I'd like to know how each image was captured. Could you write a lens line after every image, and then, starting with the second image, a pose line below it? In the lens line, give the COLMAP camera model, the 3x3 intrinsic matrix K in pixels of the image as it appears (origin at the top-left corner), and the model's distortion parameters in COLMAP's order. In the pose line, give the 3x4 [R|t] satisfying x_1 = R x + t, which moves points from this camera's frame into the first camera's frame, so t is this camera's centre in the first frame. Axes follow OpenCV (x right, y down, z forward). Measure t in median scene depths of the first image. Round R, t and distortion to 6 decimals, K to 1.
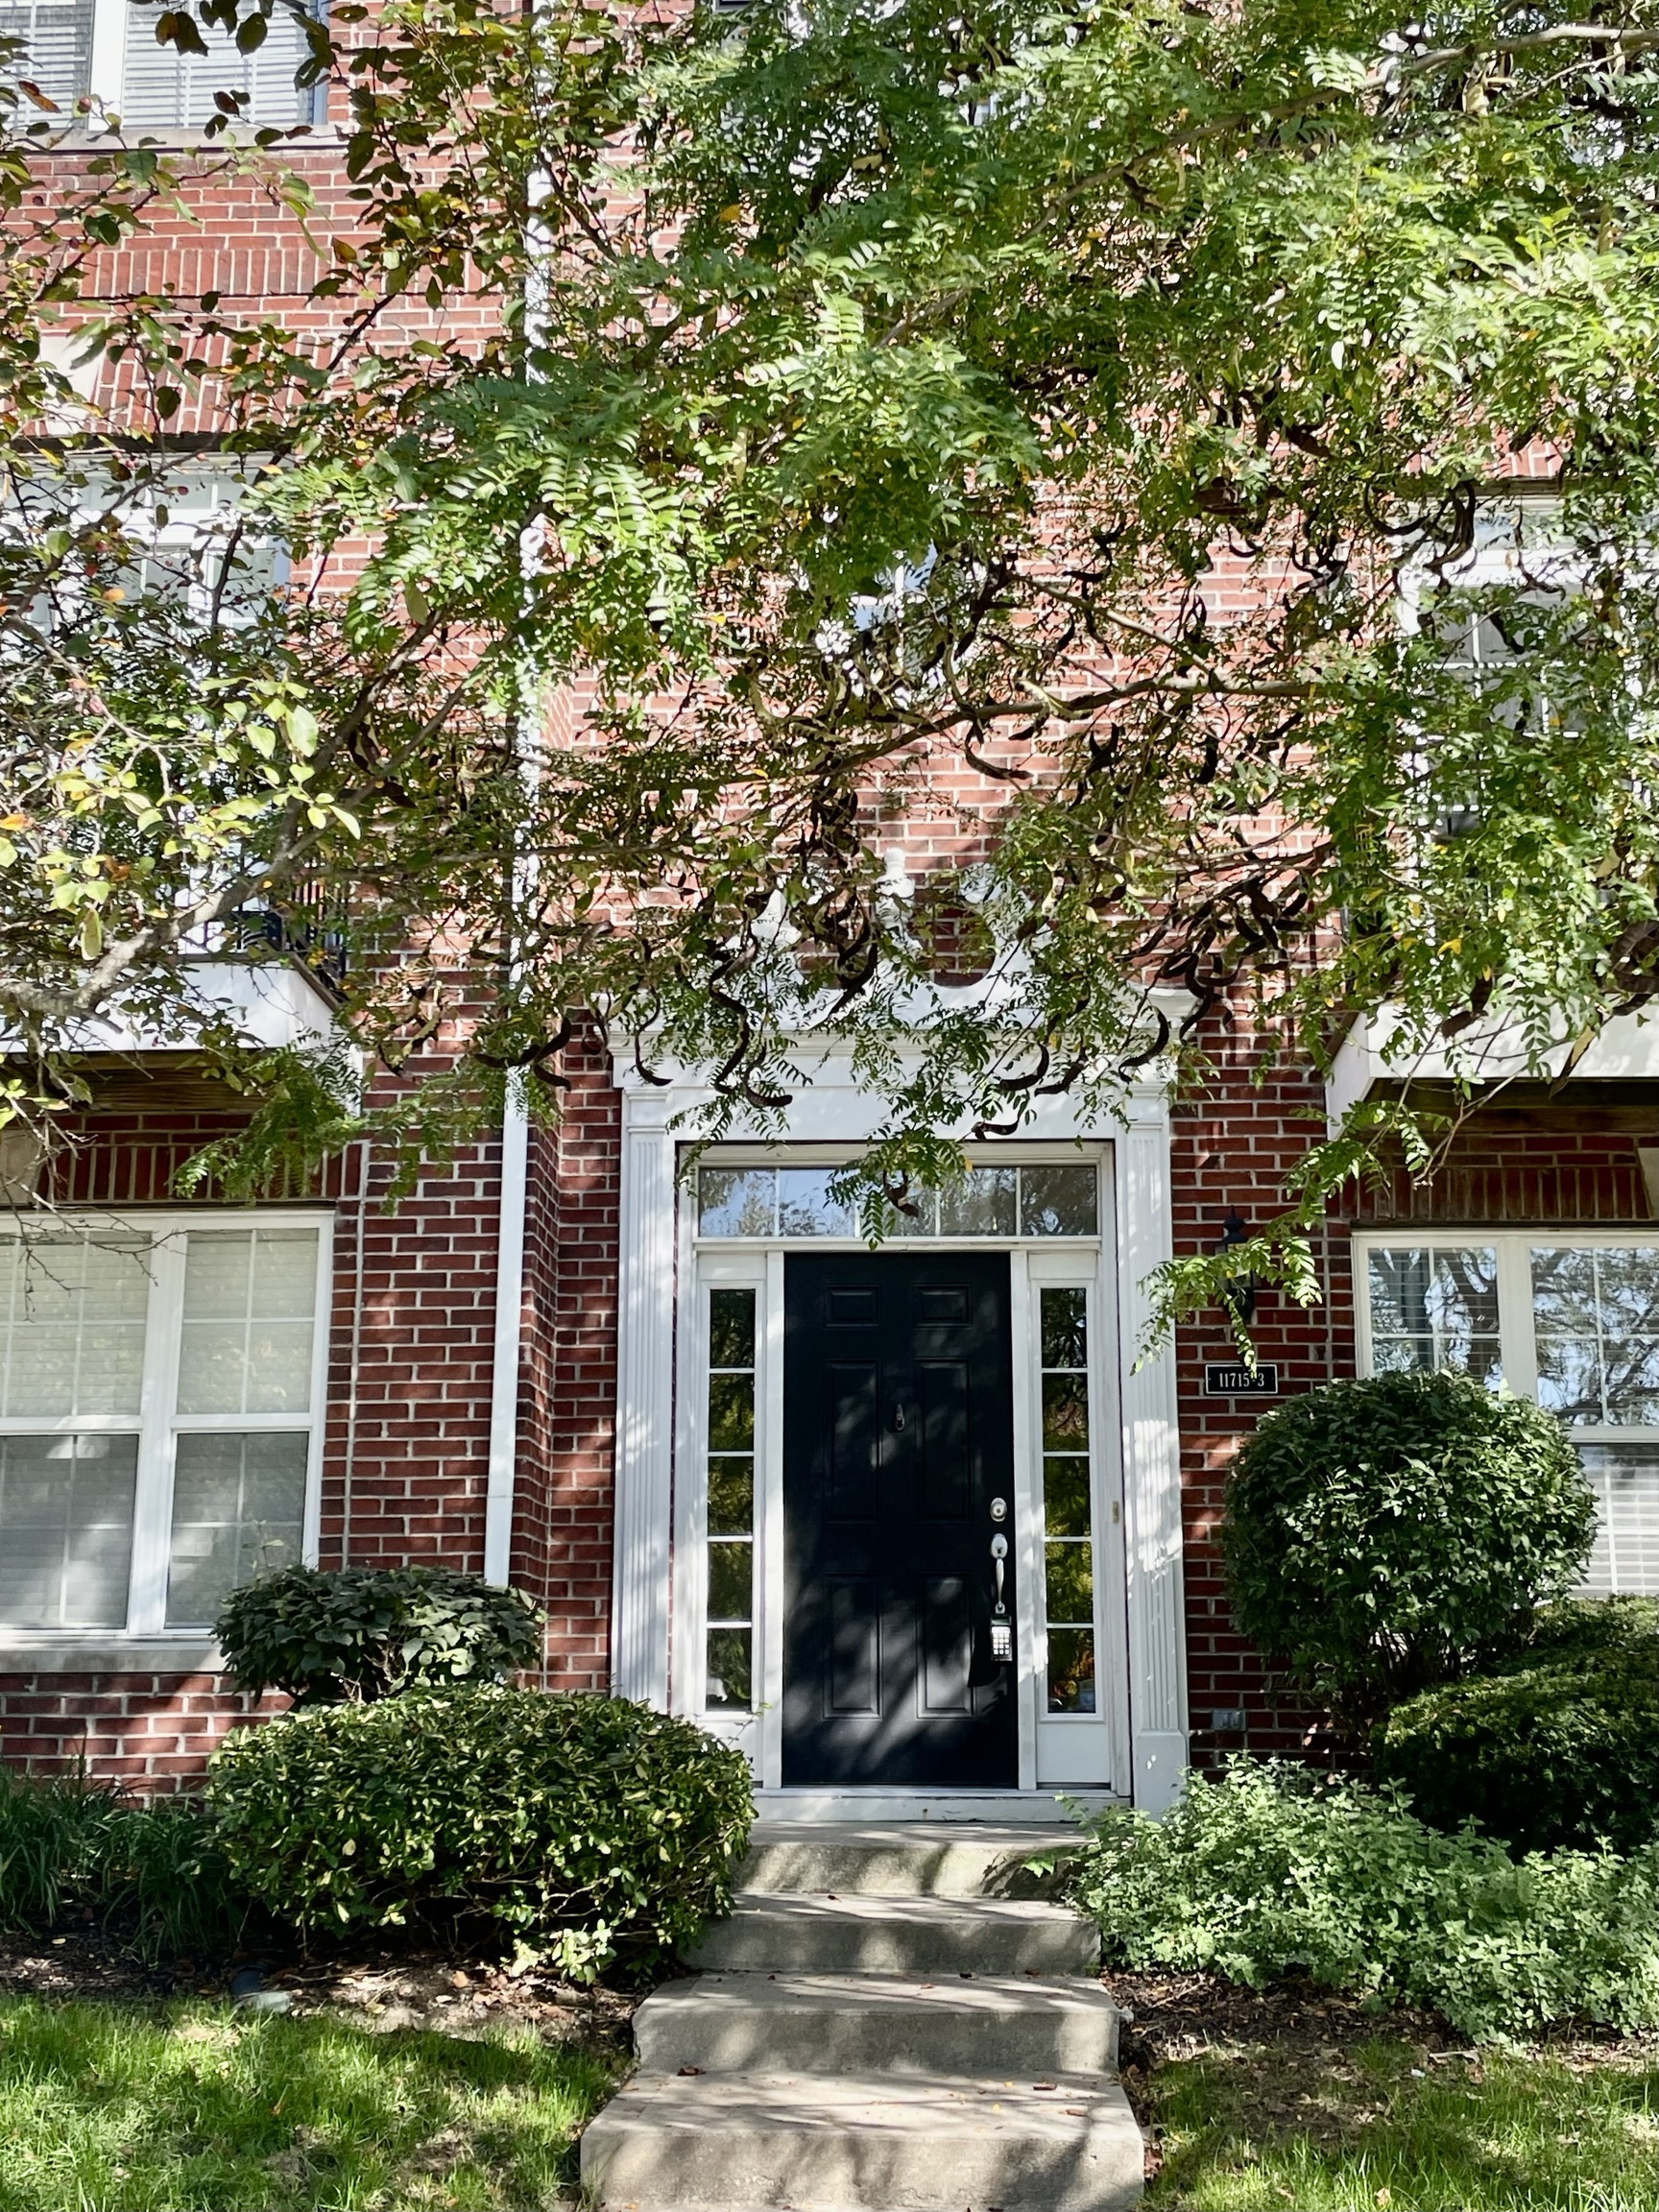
lens RADIAL K [[2734.7, 0, 844.5], [0, 2734.7, 1090.4], [0, 0, 1]] dist [0.095603, 0.000000]
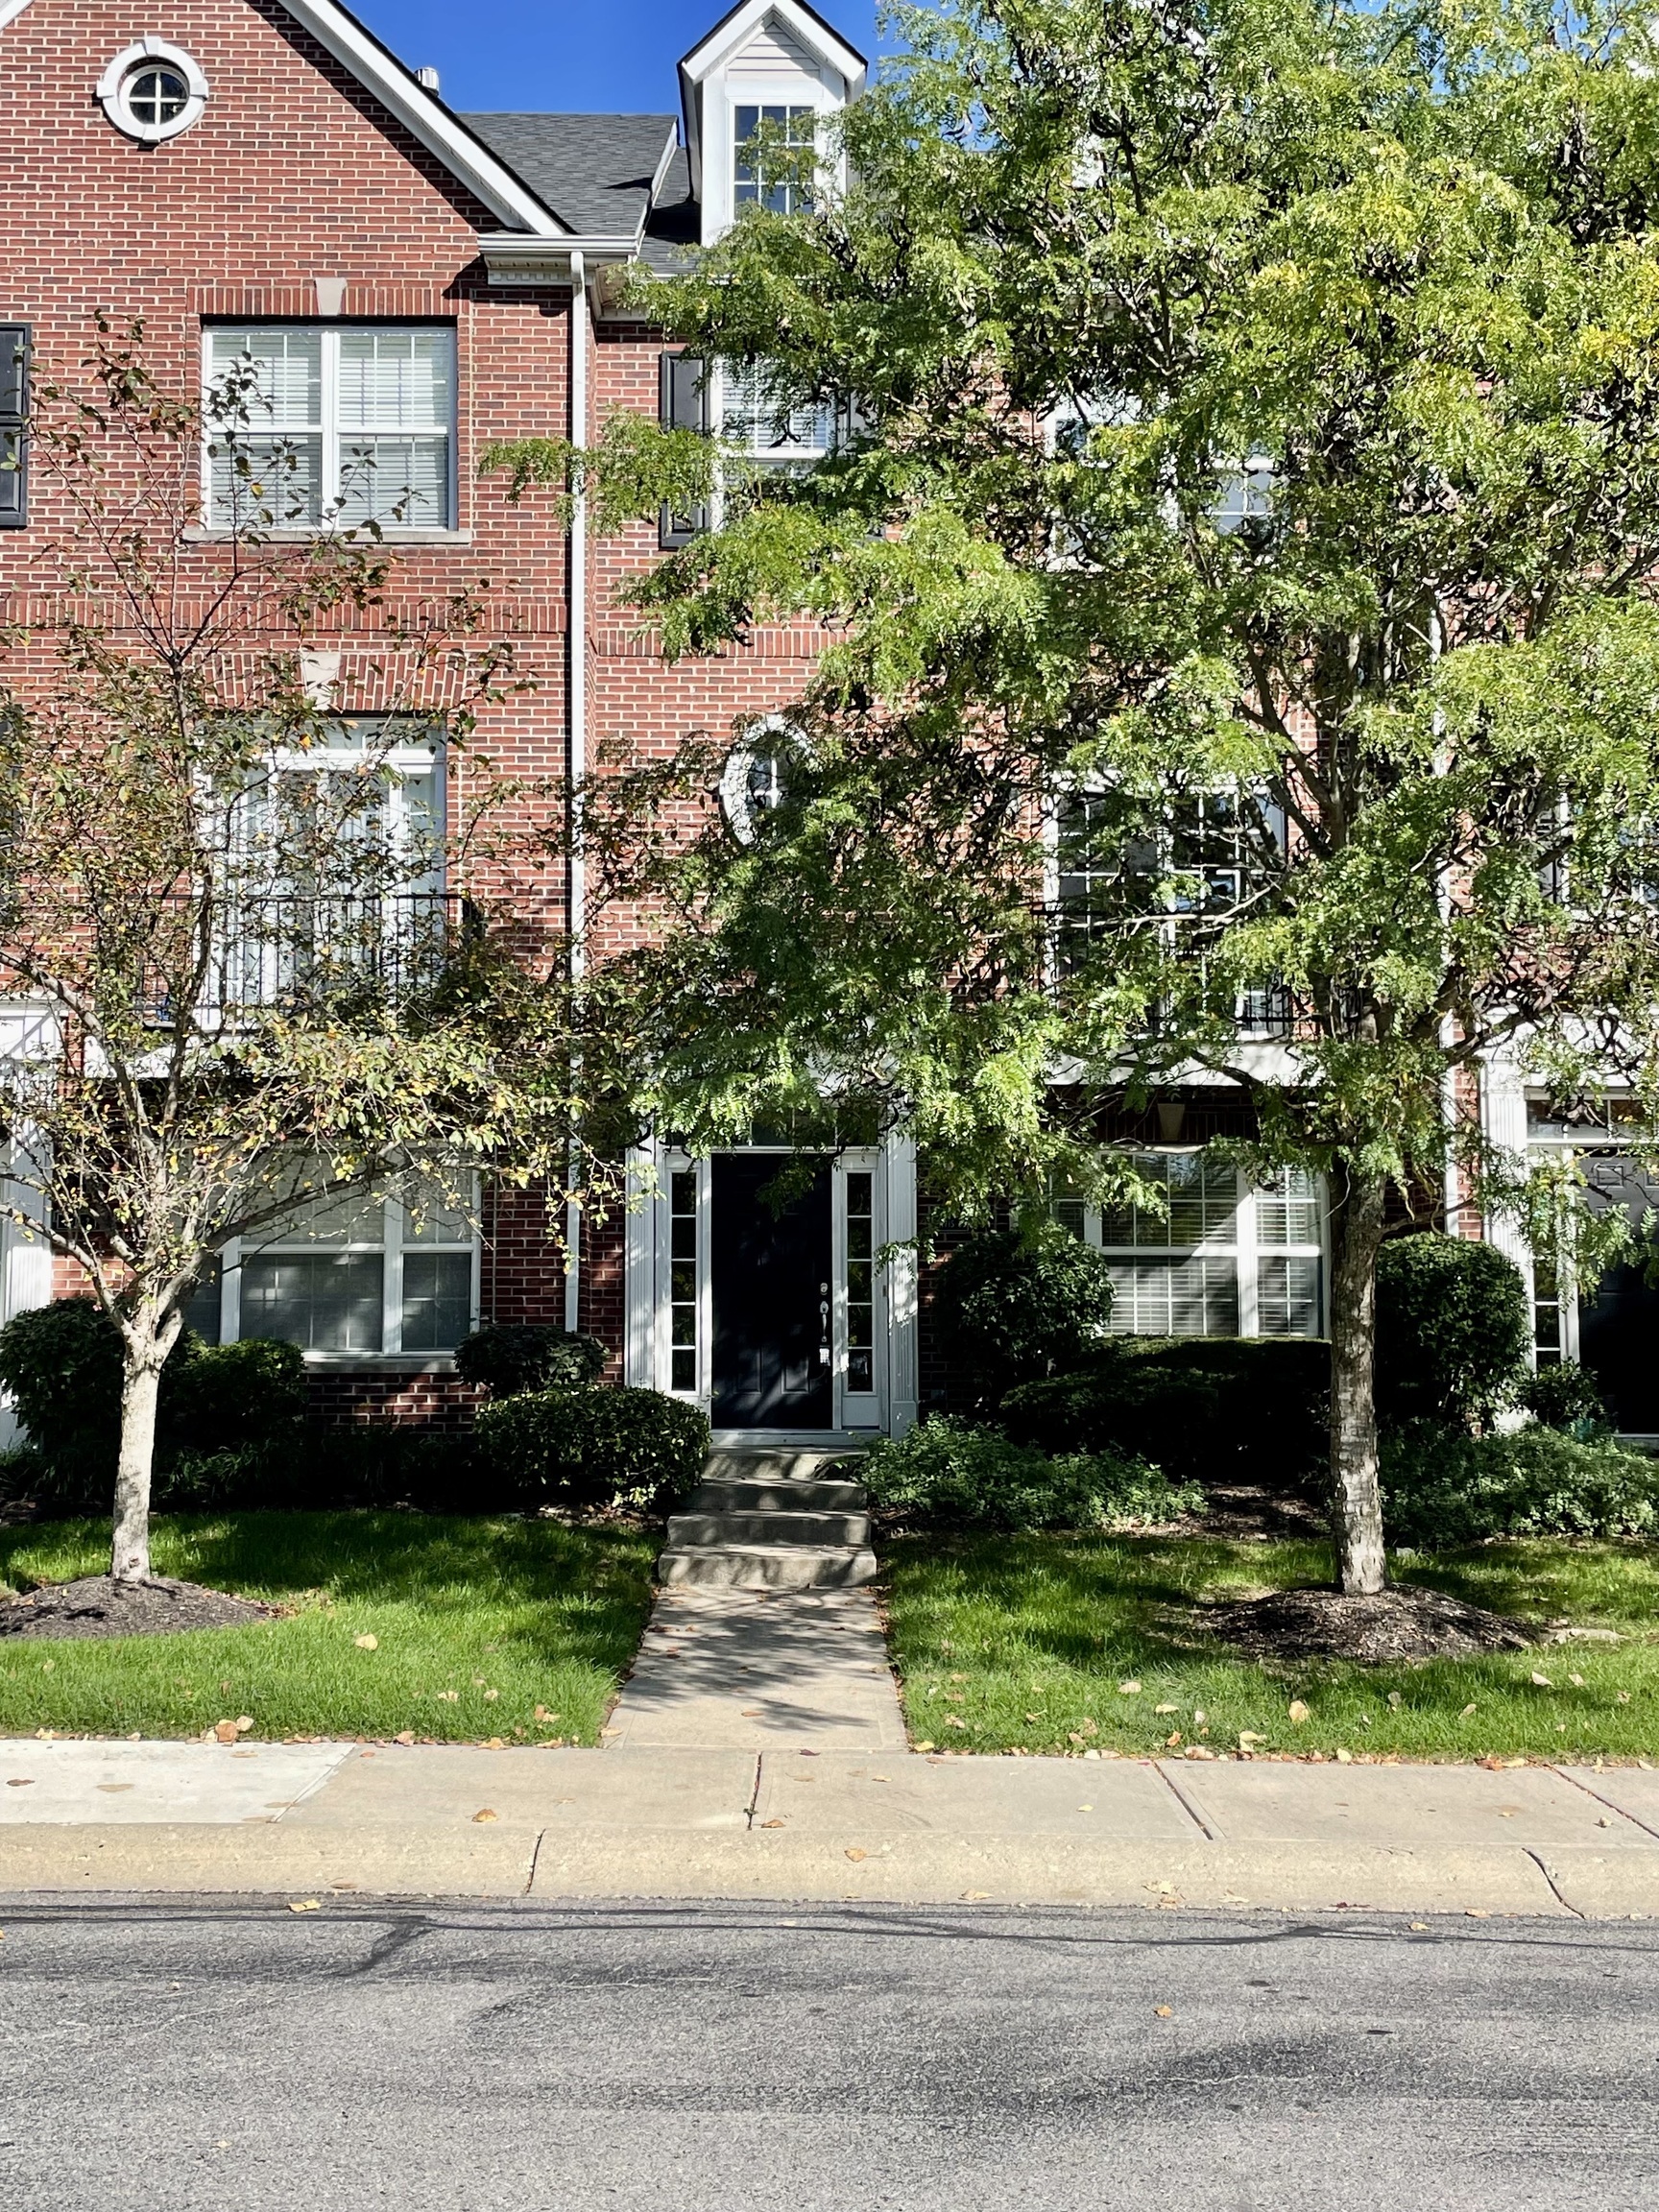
lens RADIAL K [[2734.7, 0, 824.0], [0, 2734.7, 1110.6], [0, 0, 1]] dist [0.095603, 0.000000]
pose [[0.998503, 0.002670, 0.054624, -0.050864], [-0.009793, 0.991394, 0.130547, -0.231249], [-0.053806, -0.130887, 0.989936, -0.921099]]
